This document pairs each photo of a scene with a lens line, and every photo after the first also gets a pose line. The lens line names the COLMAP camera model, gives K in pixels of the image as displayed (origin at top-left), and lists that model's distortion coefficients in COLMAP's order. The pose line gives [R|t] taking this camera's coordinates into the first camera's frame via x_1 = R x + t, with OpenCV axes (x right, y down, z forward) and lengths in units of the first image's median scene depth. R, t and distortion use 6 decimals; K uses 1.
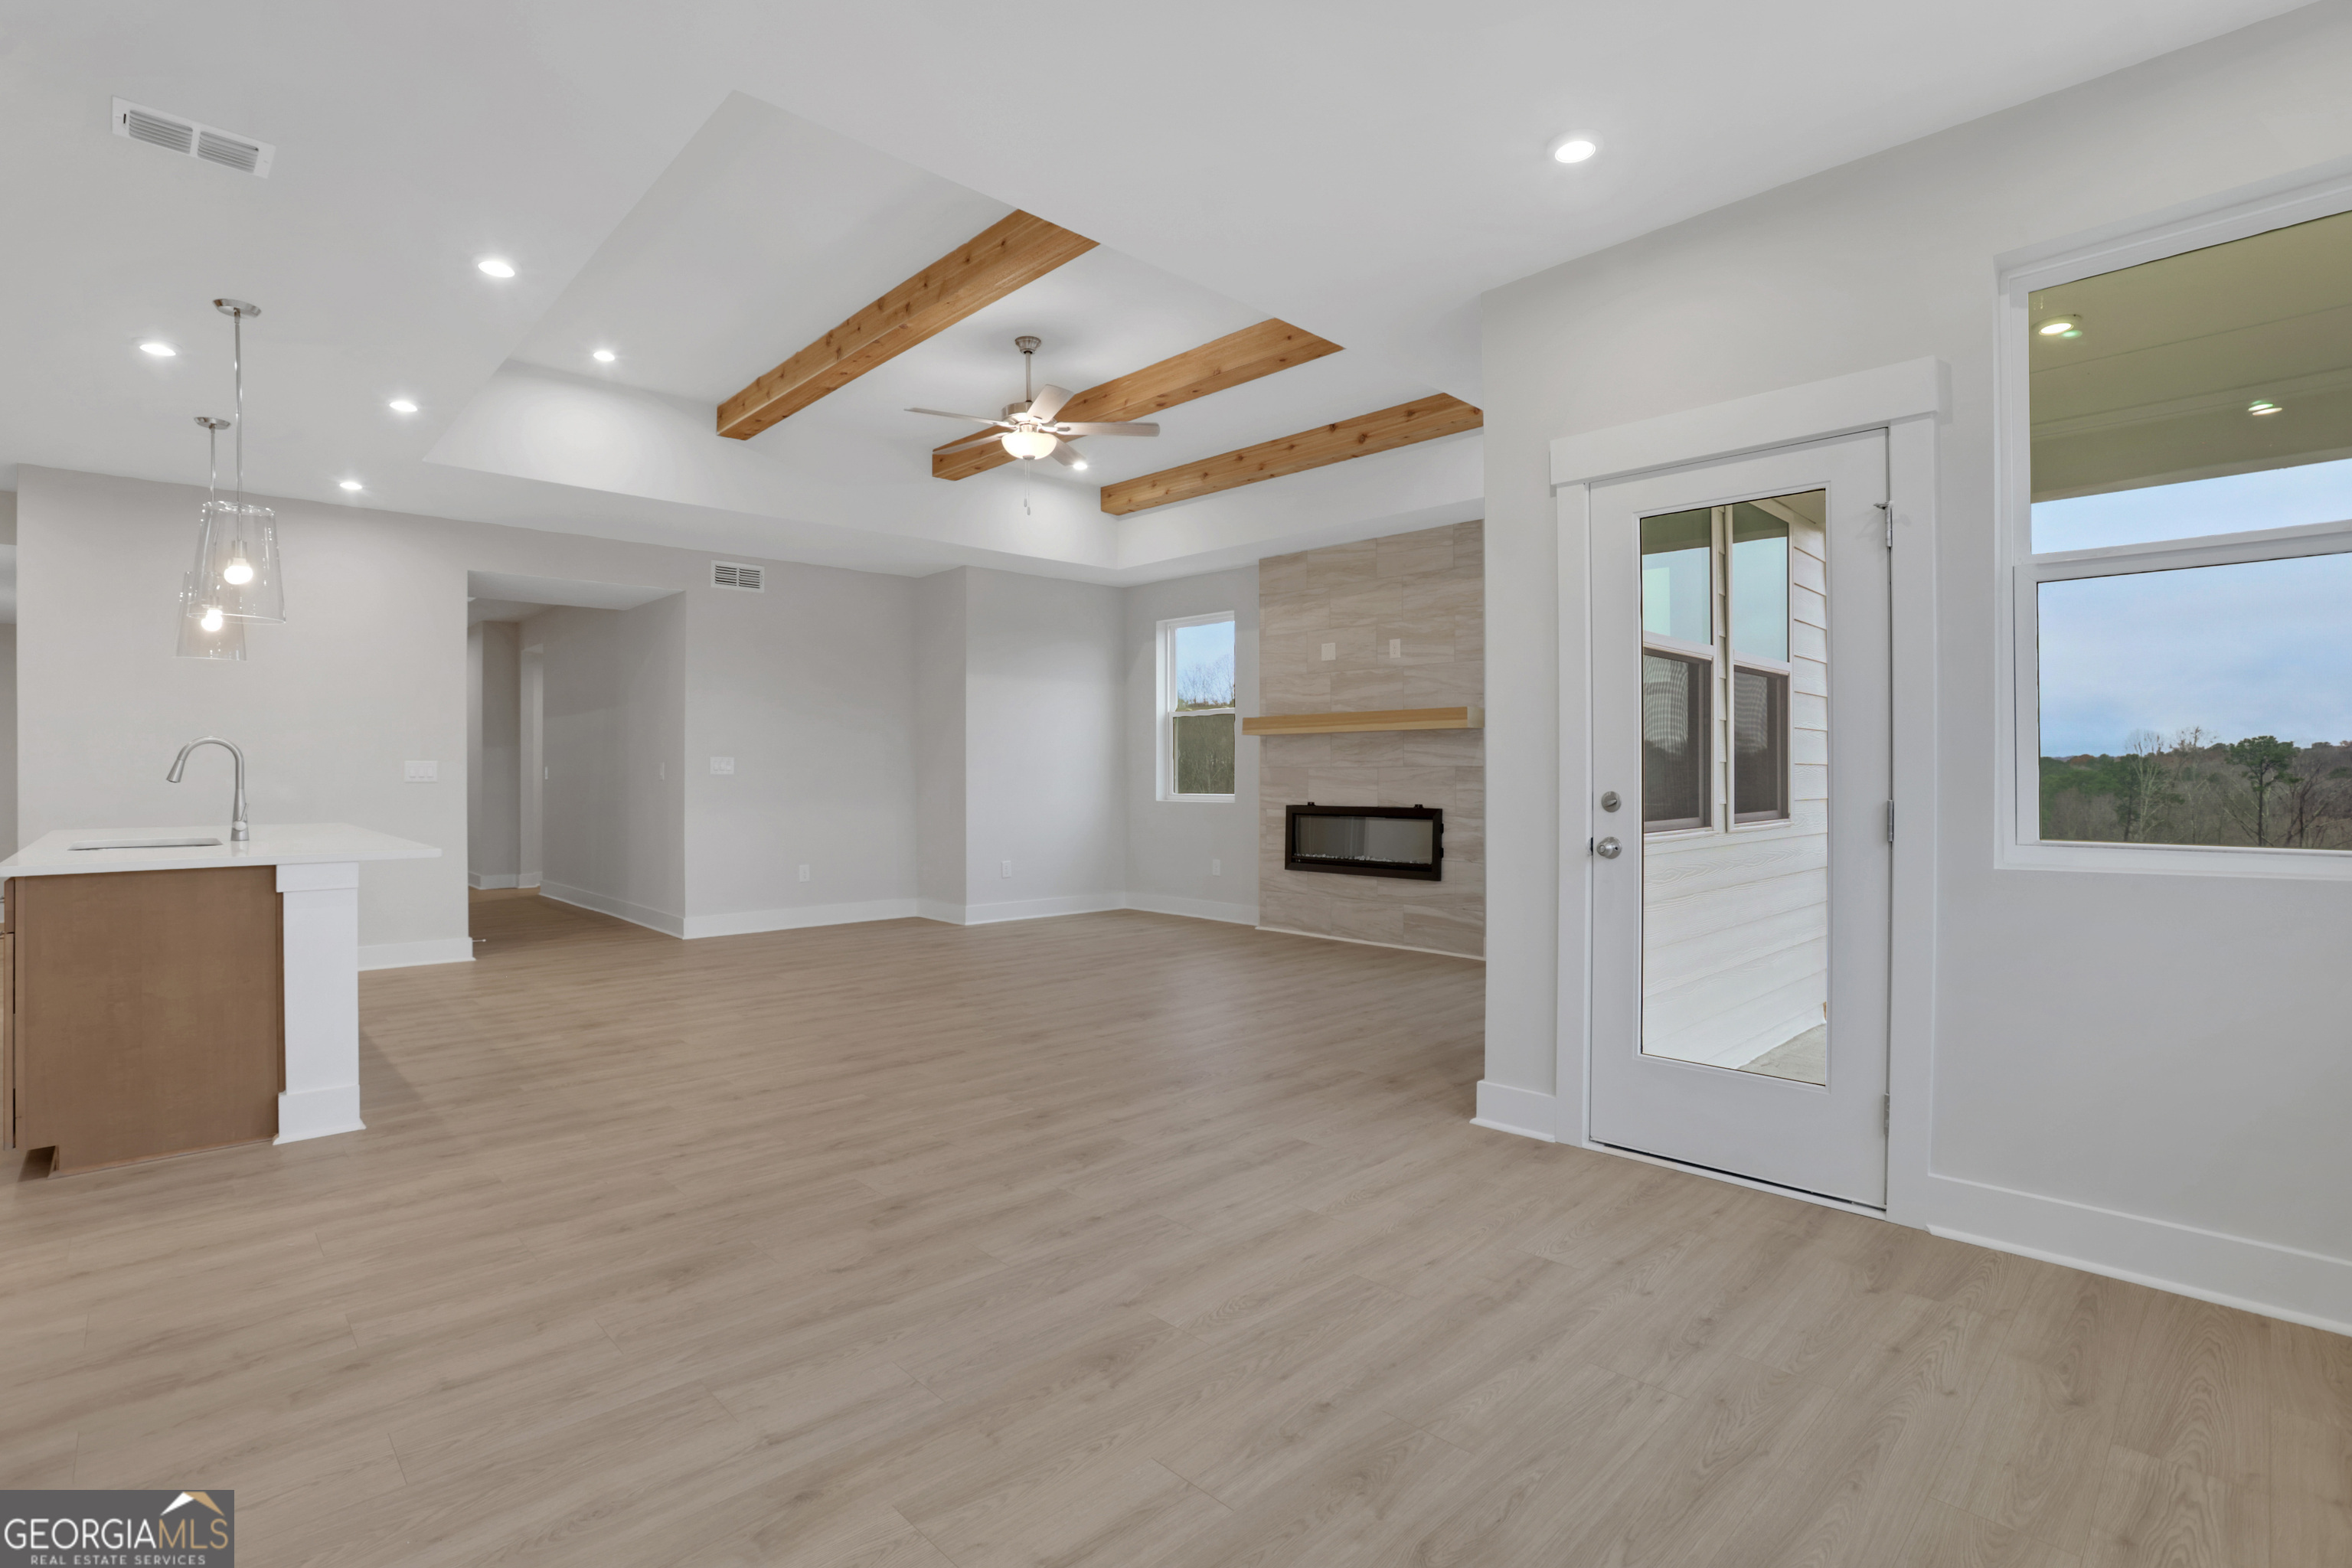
lens RADIAL K [[1135.4, 0, 1149.9], [0, 1135.4, 776.0], [0, 0, 1]] dist [-0.081576, 0.041492]
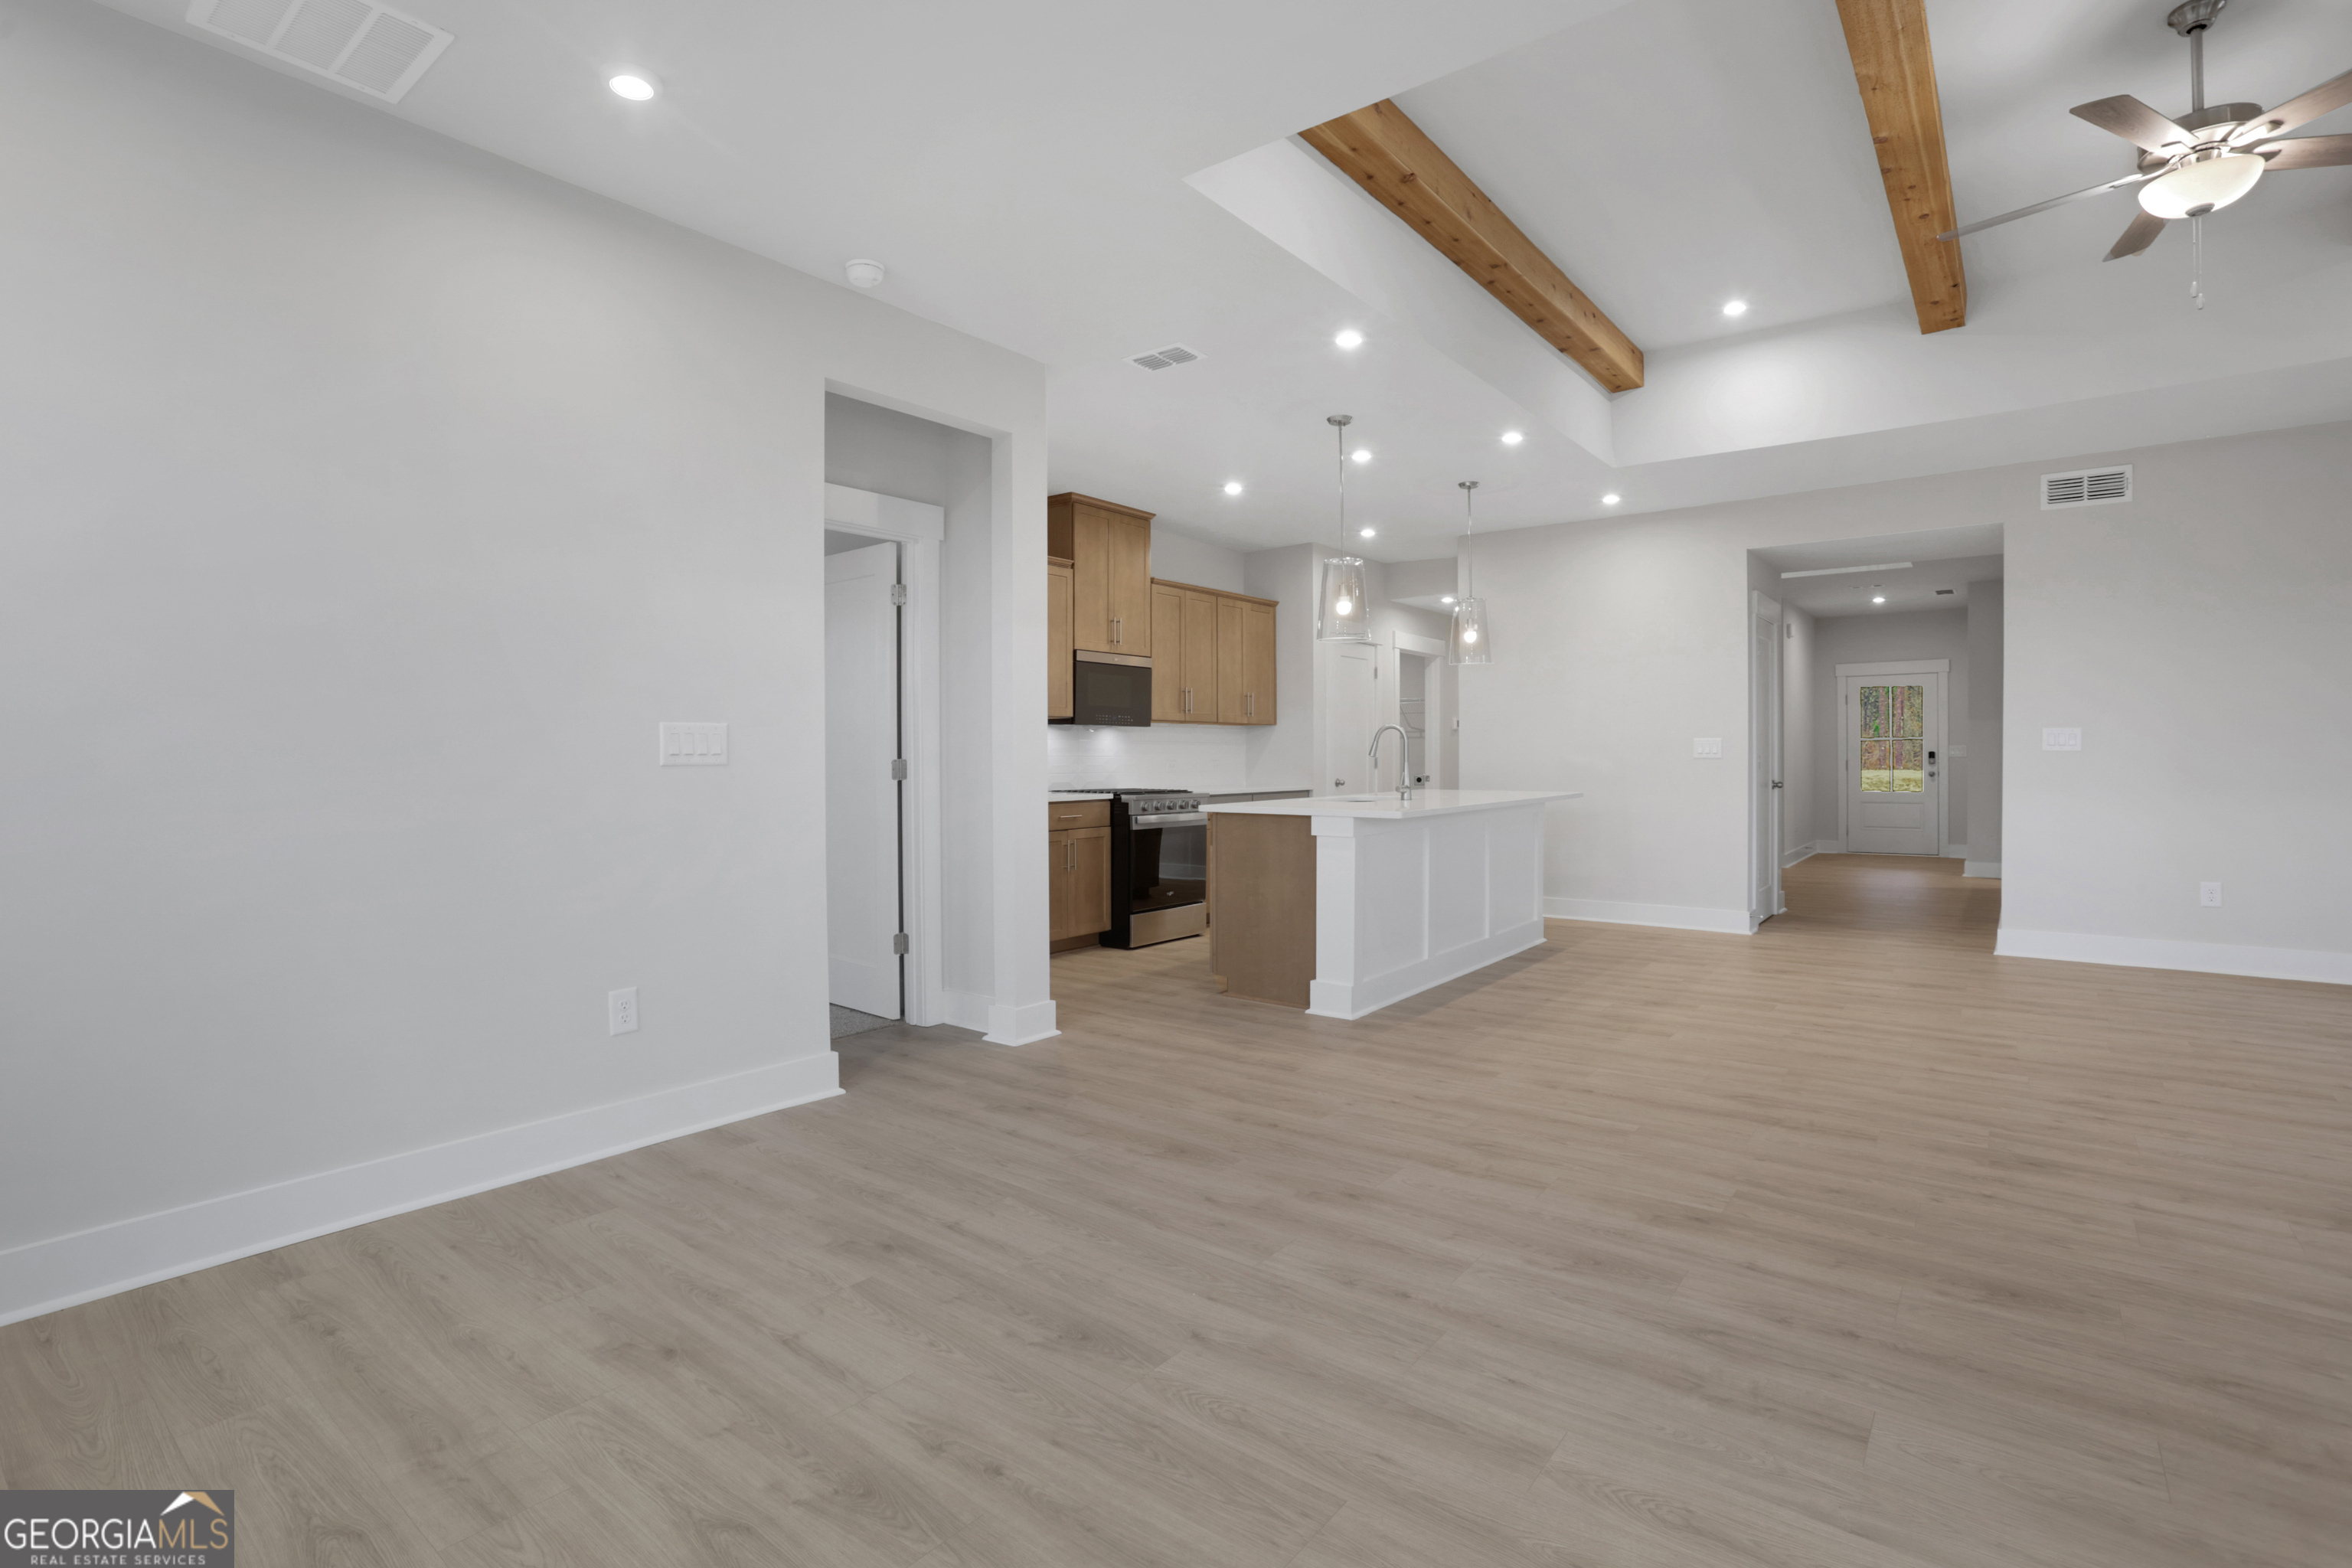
lens RADIAL K [[1135.4, 0, 1149.9], [0, 1135.4, 776.0], [0, 0, 1]] dist [-0.081576, 0.041492]
pose [[0.108219, 0.016547, -0.993989, 0.718710], [0.004731, 0.999842, 0.017160, 0.000316], [0.994116, -0.006559, 0.108124, 0.714863]]
